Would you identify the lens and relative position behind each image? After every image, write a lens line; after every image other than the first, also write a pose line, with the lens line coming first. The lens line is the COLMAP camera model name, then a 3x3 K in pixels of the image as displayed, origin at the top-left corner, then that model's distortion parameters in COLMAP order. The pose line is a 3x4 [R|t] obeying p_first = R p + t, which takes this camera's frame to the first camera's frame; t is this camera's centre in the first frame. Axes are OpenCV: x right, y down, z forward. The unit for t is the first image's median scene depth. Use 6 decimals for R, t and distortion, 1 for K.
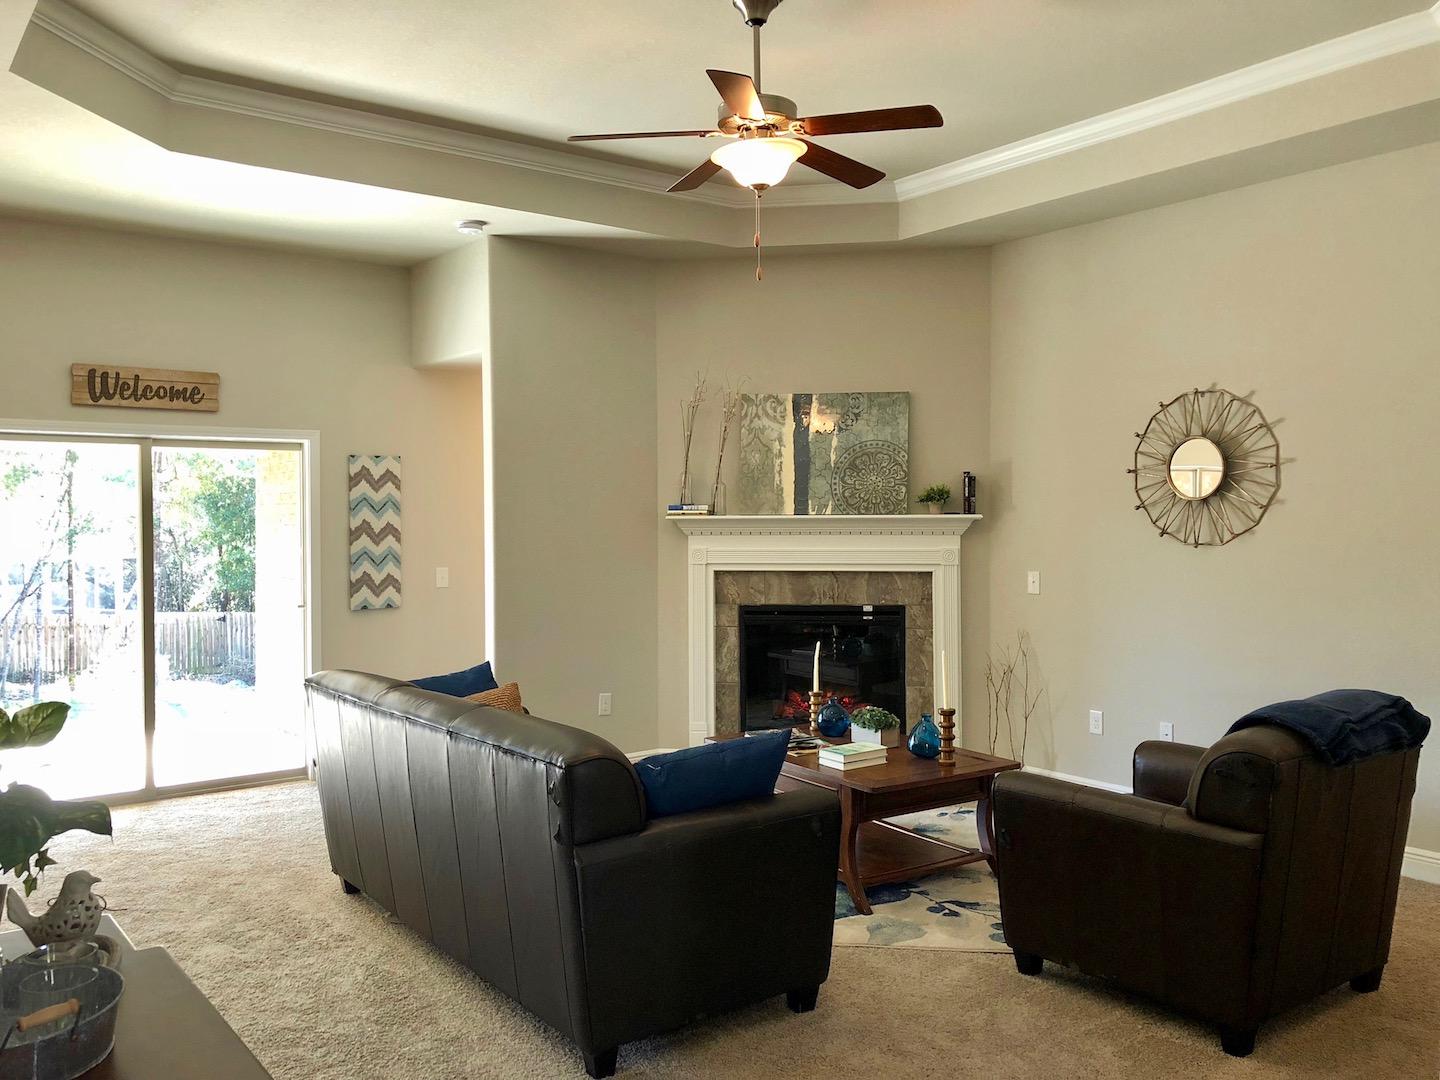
lens RADIAL K [[1174.1, 0, 719.0], [0, 1174.1, 535.3], [0, 0, 1]] dist [0.047954, -0.043157]
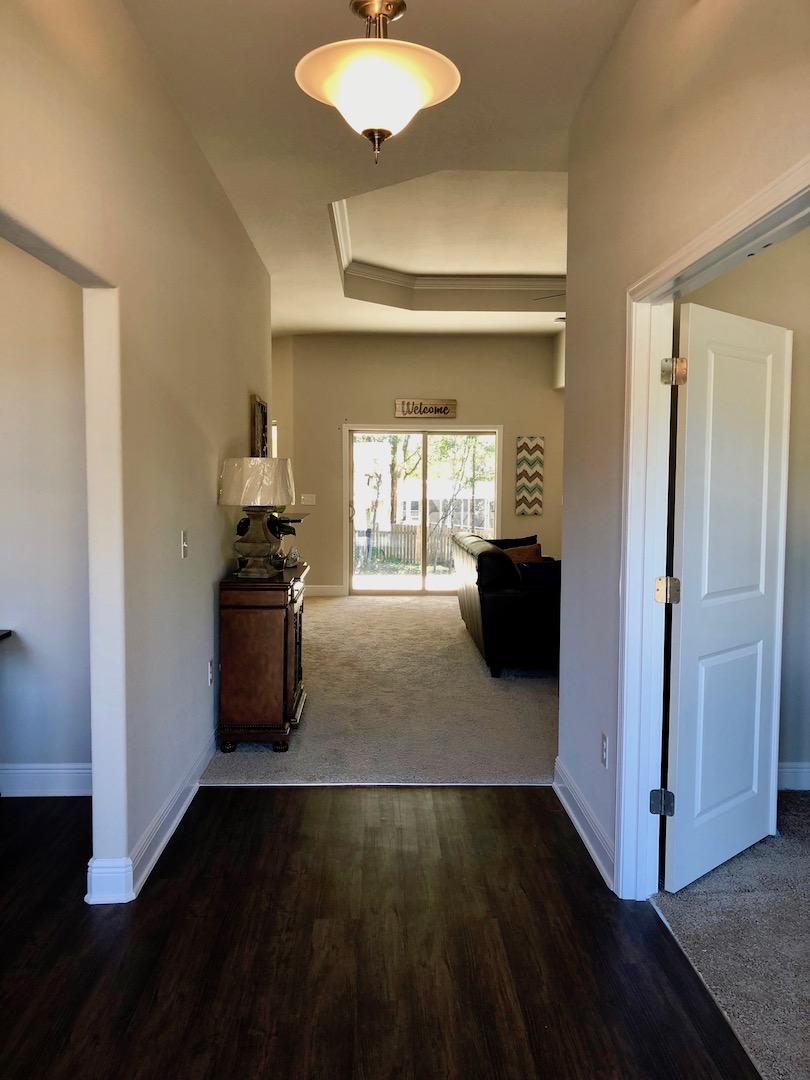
lens RADIAL K [[880.6, 0, 408.0], [0, 880.6, 540.6], [0, 0, 1]] dist [0.047954, -0.043157]
pose [[0.818292, 0.044971, -0.573041, 0.413937], [-0.021359, 0.998625, 0.047870, 0.041383], [0.574406, -0.026932, 0.818127, -0.345640]]
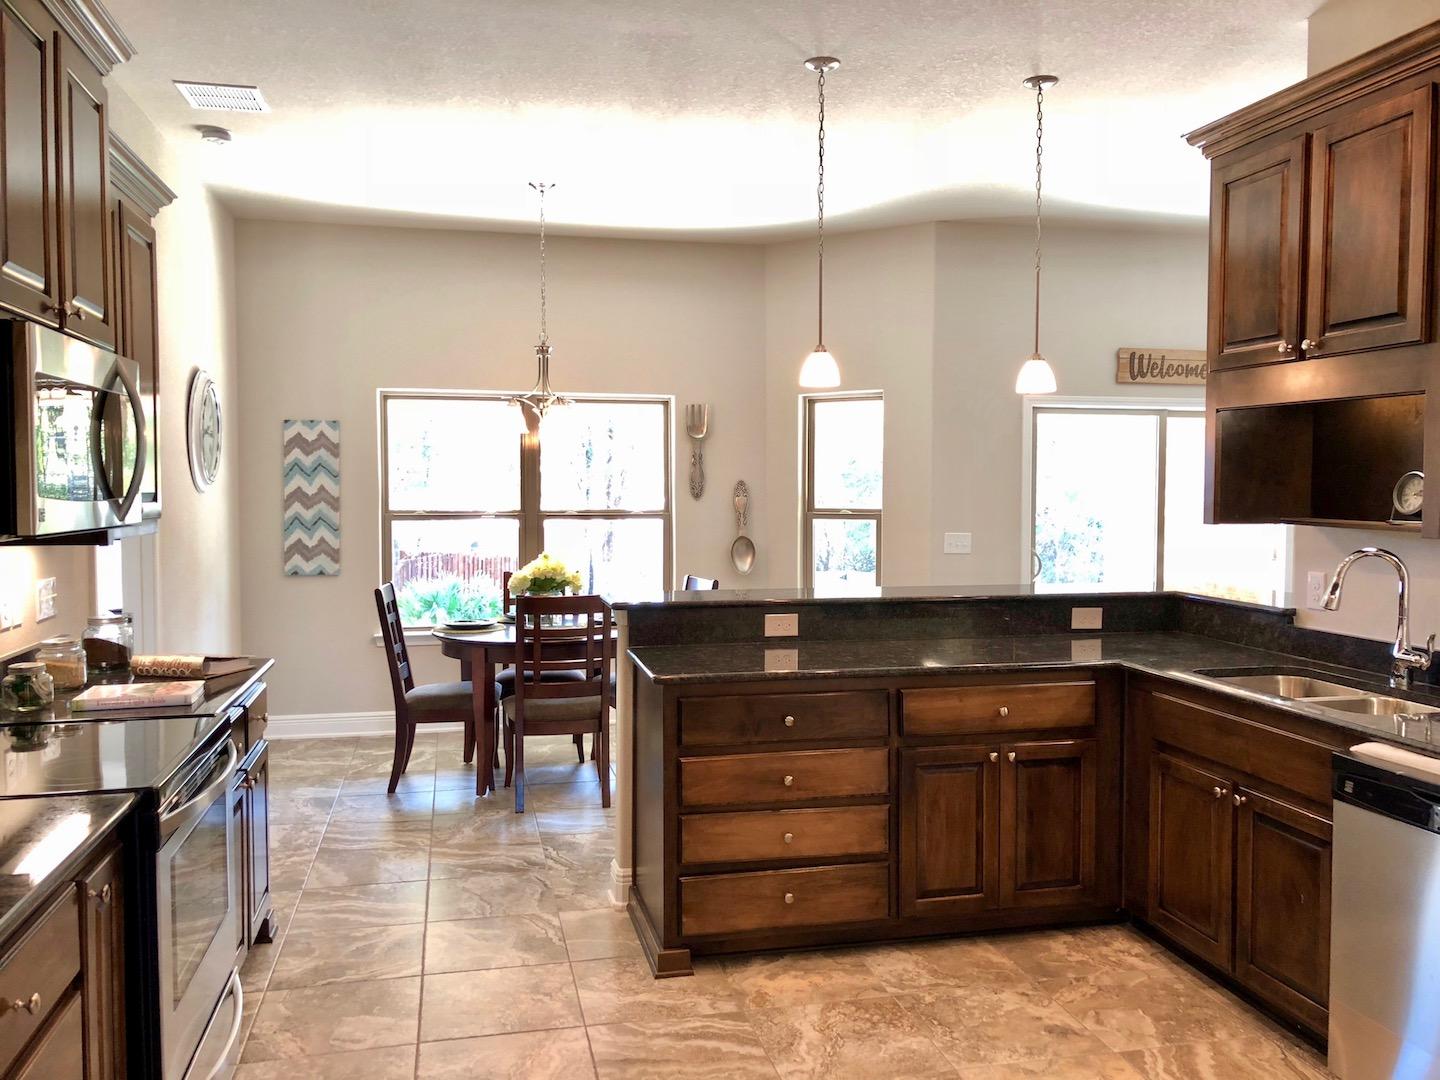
lens RADIAL K [[1174.1, 0, 725.5], [0, 1174.1, 545.7], [0, 0, 1]] dist [0.047954, -0.043157]
pose [[0.914010, 0.026429, -0.404831, -0.379174], [-0.011941, 0.999196, 0.038270, 0.010785], [0.405517, -0.030145, 0.913590, -0.220511]]
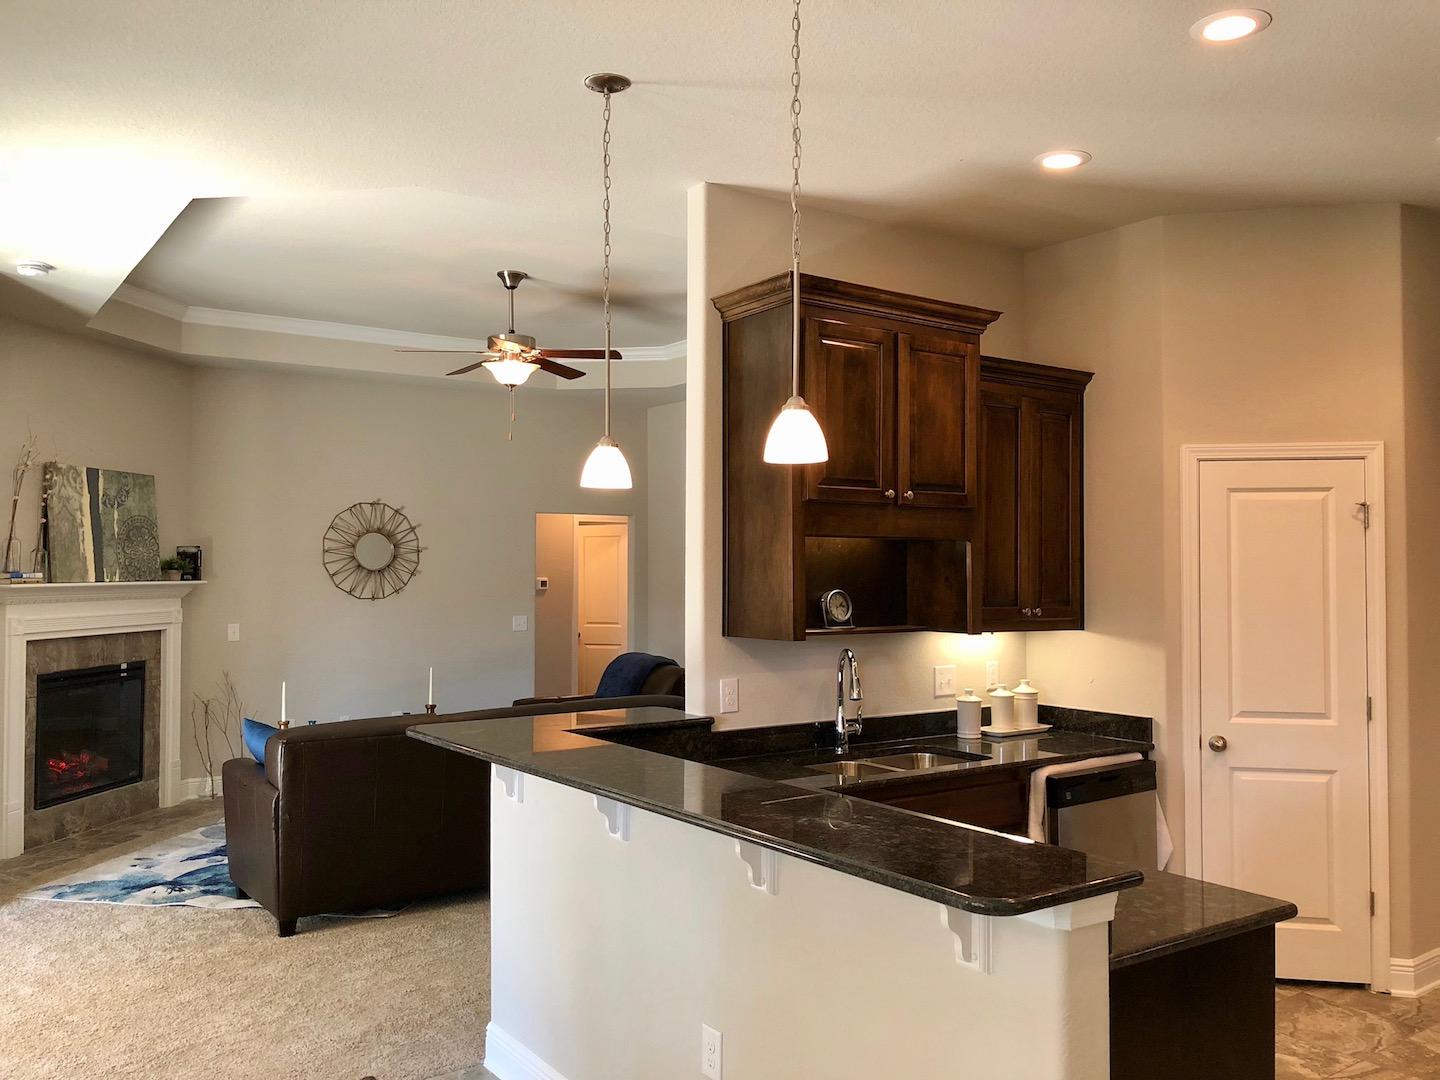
lens RADIAL K [[1174.1, 0, 730.9], [0, 1174.1, 550.5], [0, 0, 1]] dist [0.047954, -0.043157]
pose [[0.017277, 0.017847, 0.999691, -0.992367], [0.017625, 0.999680, -0.018151, -0.016493], [-0.999695, 0.017933, 0.016957, 0.410730]]
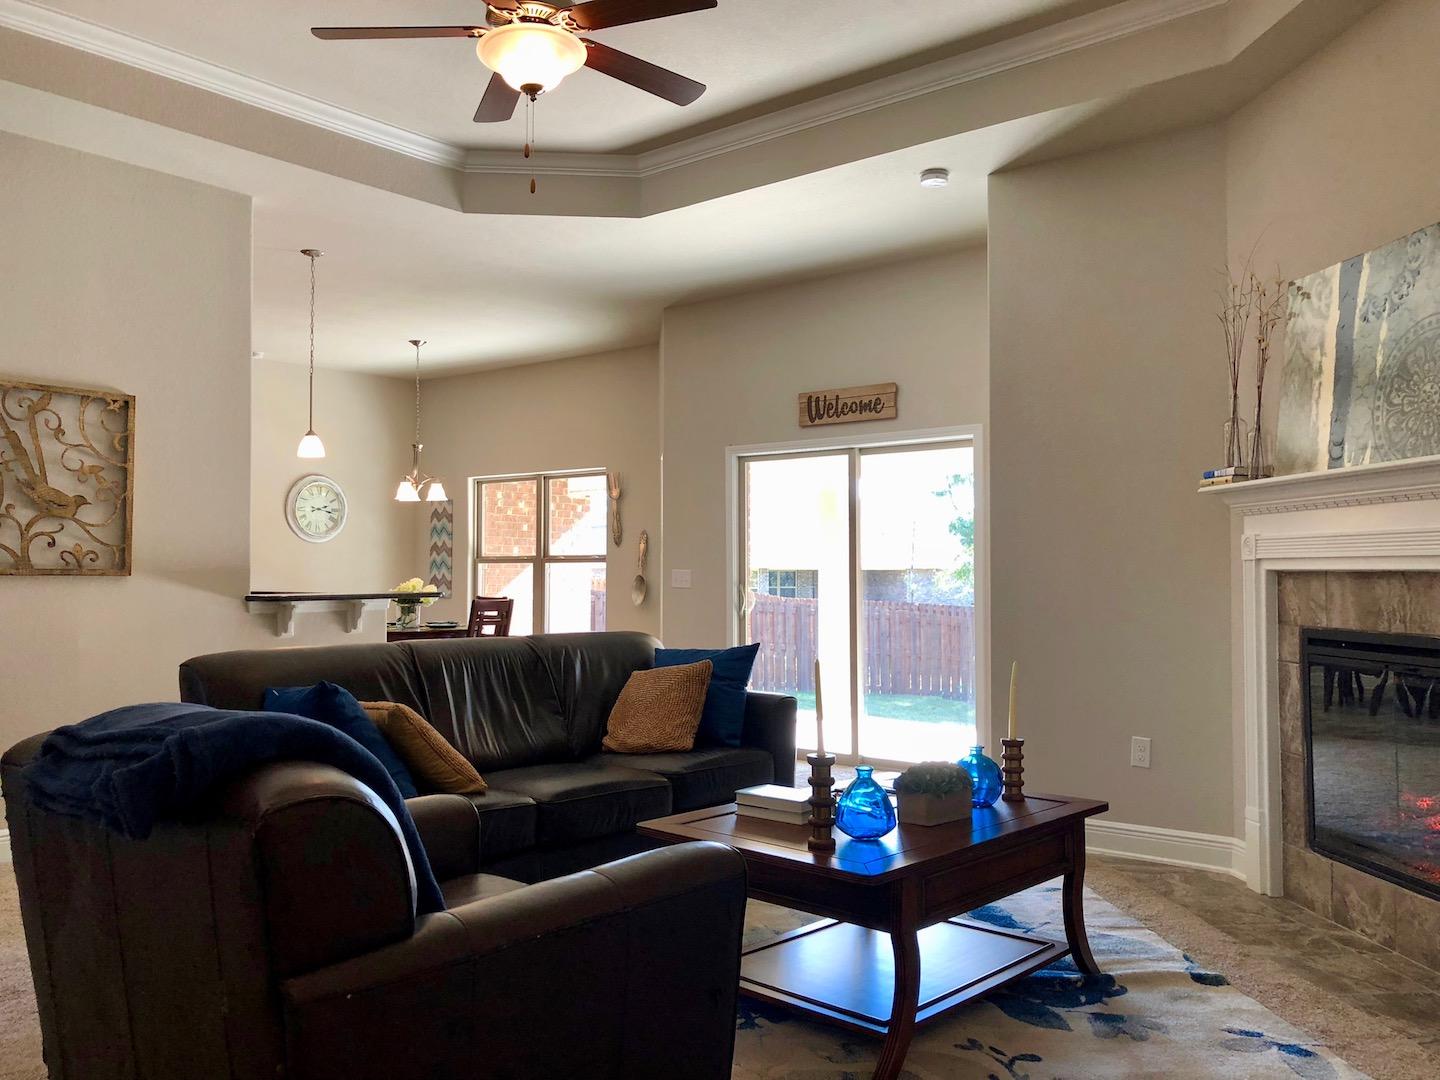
lens RADIAL K [[1174.1, 0, 719.1], [0, 1174.1, 542.8], [0, 0, 1]] dist [0.047954, -0.043157]
pose [[0.229626, -0.019651, -0.973081, 0.558826], [-0.020309, 0.999482, -0.024977, 0.037867], [0.973067, 0.025498, 0.229107, 0.579032]]
